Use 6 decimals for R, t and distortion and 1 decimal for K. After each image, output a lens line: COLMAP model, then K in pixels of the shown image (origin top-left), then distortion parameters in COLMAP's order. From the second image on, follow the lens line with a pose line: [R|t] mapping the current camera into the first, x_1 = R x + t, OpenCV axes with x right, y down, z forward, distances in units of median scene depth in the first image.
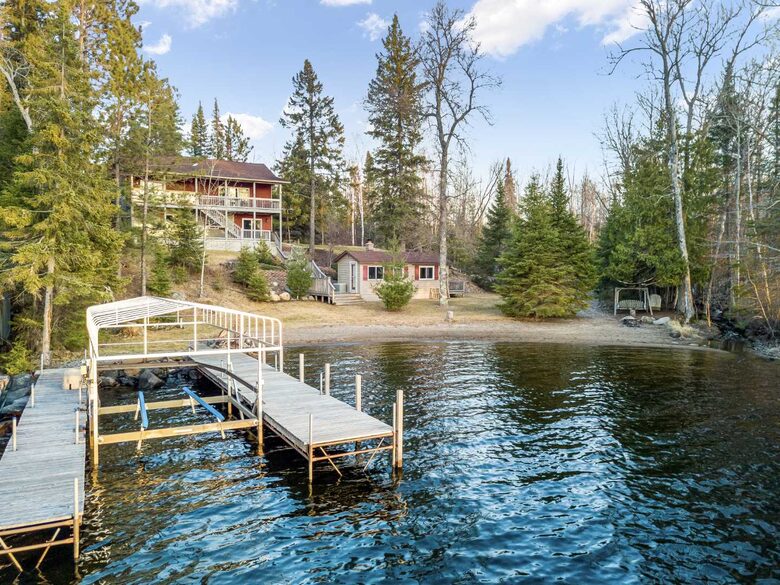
lens RADIAL K [[597.5, 0, 392.4], [0, 597.5, 293.9], [0, 0, 1]] dist [0.022280, -0.006838]
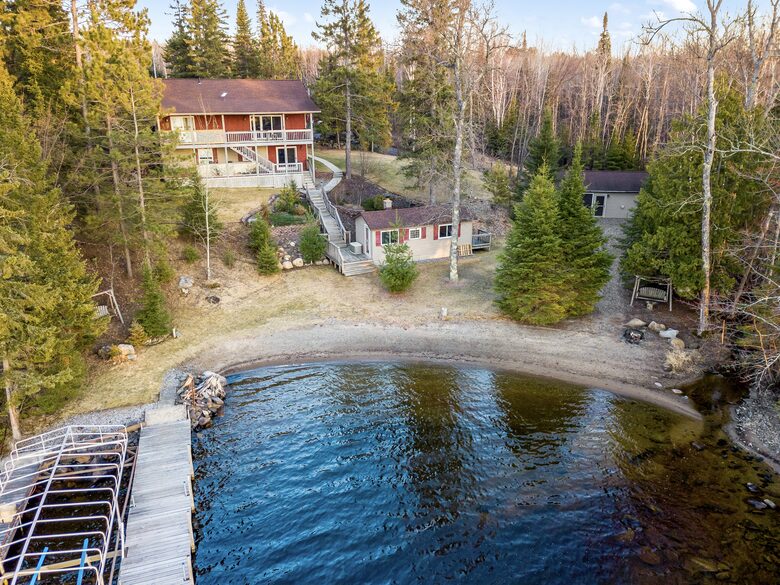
lens RADIAL K [[597.5, 0, 392.3], [0, 597.5, 288.1], [0, 0, 1]] dist [0.022280, -0.006838]
pose [[0.984960, 0.050551, -0.165223, 0.140563], [-0.002072, 0.959632, 0.281250, -0.227417], [0.172771, -0.276678, 0.945304, 0.049303]]
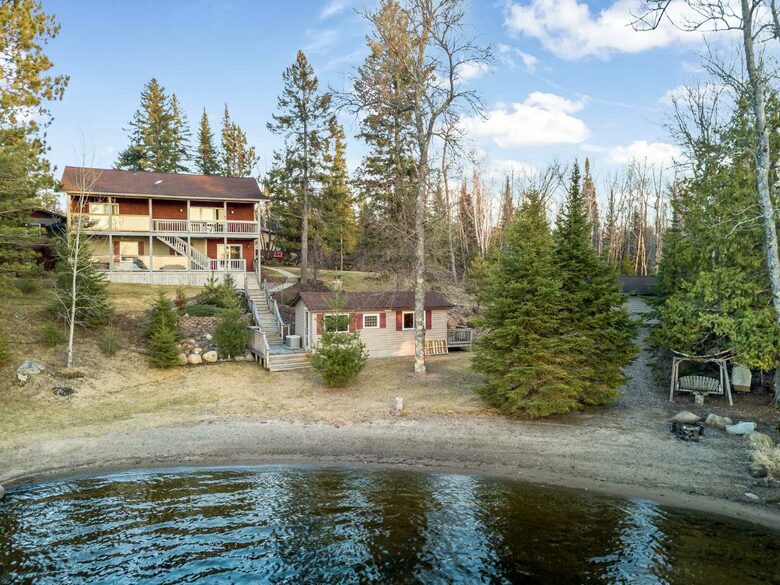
lens RADIAL K [[597.5, 0, 396.2], [0, 597.5, 291.5], [0, 0, 1]] dist [0.022280, -0.006838]
pose [[0.986703, 0.003298, -0.162503, 0.163695], [-0.004854, 0.999946, -0.009179, -0.067852], [0.162464, 0.009845, 0.986665, 0.275724]]
